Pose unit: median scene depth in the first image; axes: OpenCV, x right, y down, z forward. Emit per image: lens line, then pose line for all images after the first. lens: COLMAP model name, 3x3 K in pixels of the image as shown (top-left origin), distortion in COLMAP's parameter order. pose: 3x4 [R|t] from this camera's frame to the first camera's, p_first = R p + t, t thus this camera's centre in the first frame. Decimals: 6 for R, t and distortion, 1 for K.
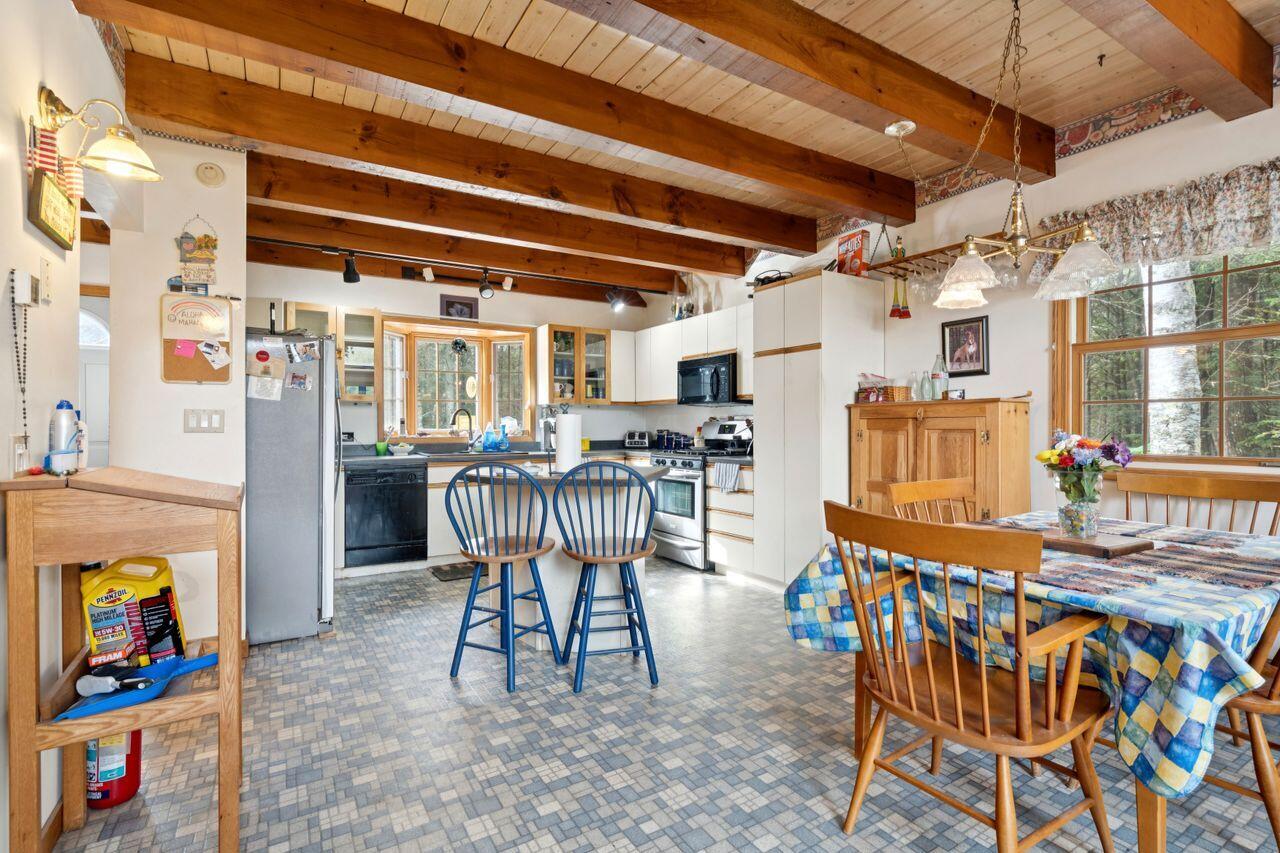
lens RADIAL K [[586.4, 0, 634.9], [0, 586.4, 427.1], [0, 0, 1]] dist [-0.006809, 0.001157]
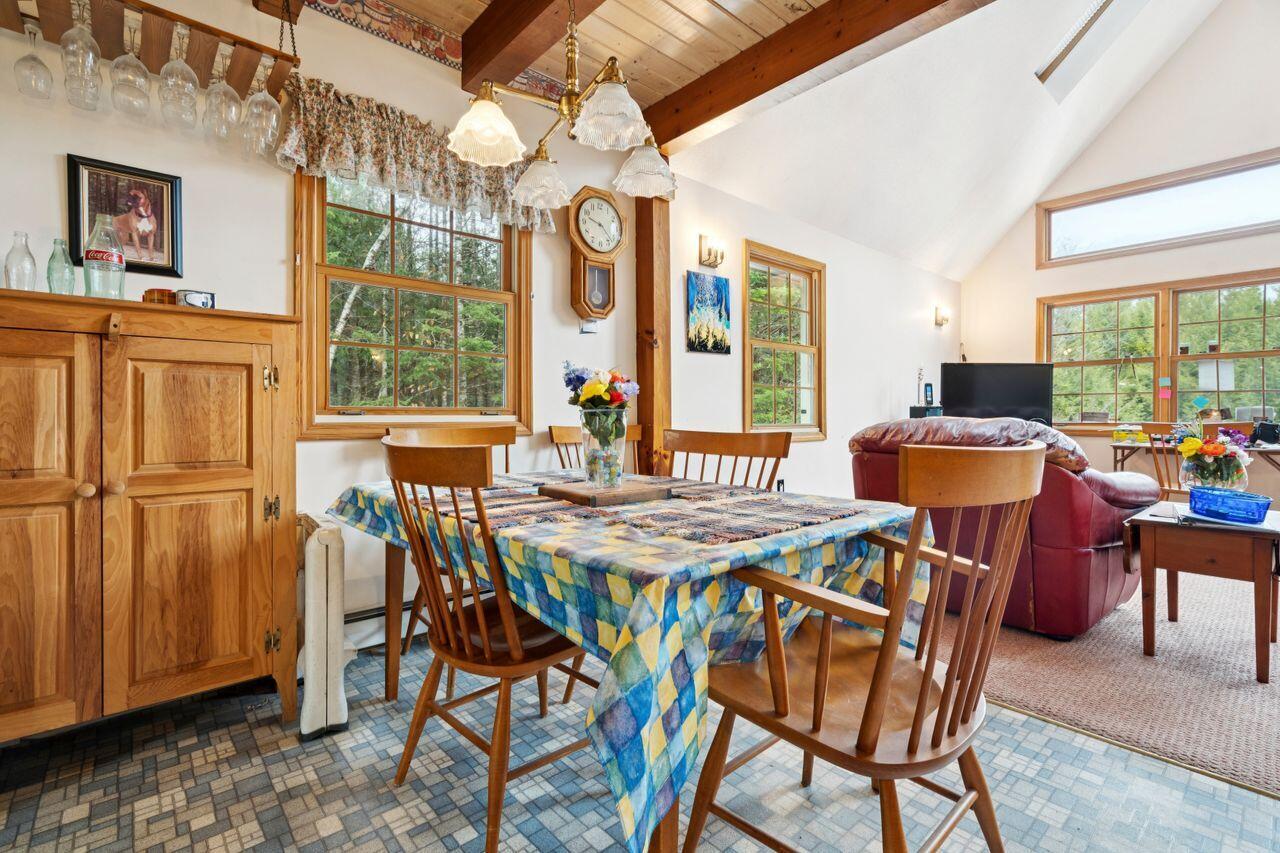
lens RADIAL K [[586.4, 0, 638.3], [0, 586.4, 412.7], [0, 0, 1]] dist [-0.006809, 0.001157]
pose [[-0.174343, 0.004249, 0.984676, -0.059321], [-0.002276, 0.999986, -0.004718, 0.049939], [-0.984682, -0.003064, -0.174331, 0.664043]]
